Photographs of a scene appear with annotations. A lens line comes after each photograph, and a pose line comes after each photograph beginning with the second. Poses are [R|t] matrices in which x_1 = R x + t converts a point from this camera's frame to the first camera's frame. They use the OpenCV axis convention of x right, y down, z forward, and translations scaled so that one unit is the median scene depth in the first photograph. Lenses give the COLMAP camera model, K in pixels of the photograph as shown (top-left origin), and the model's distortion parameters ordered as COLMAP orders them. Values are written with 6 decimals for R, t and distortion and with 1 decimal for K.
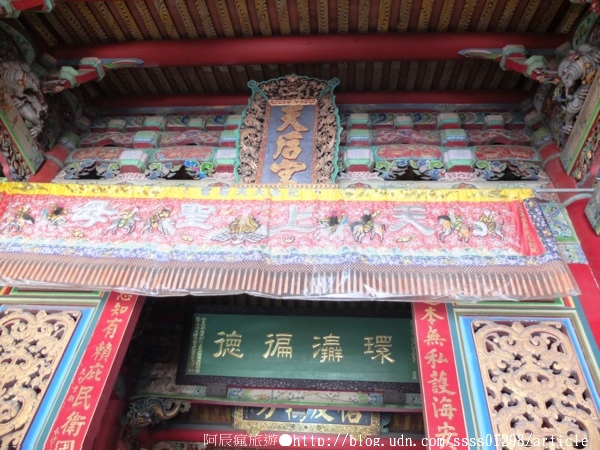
lens RADIAL K [[478.1, 0, 300.0], [0, 478.1, 225.0], [0, 0, 1]] dist [-0.082037, 0.092760]
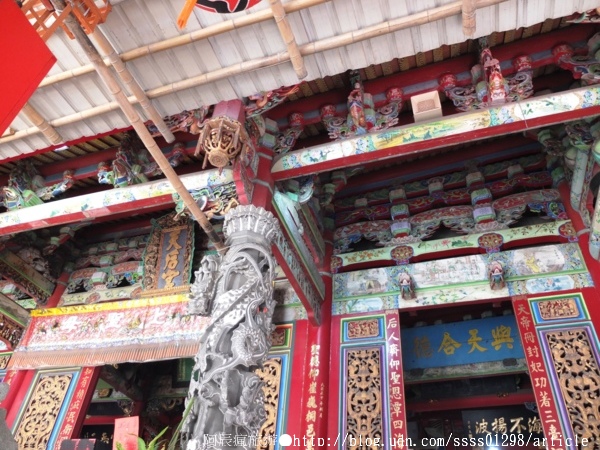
lens RADIAL K [[478.1, 0, 300.0], [0, 478.1, 225.0], [0, 0, 1]] dist [-0.082037, 0.092760]
pose [[0.963285, -0.174786, -0.203792, 1.003559], [0.190515, 0.979840, 0.060153, -0.381720], [0.189170, -0.096770, 0.977164, -0.745580]]
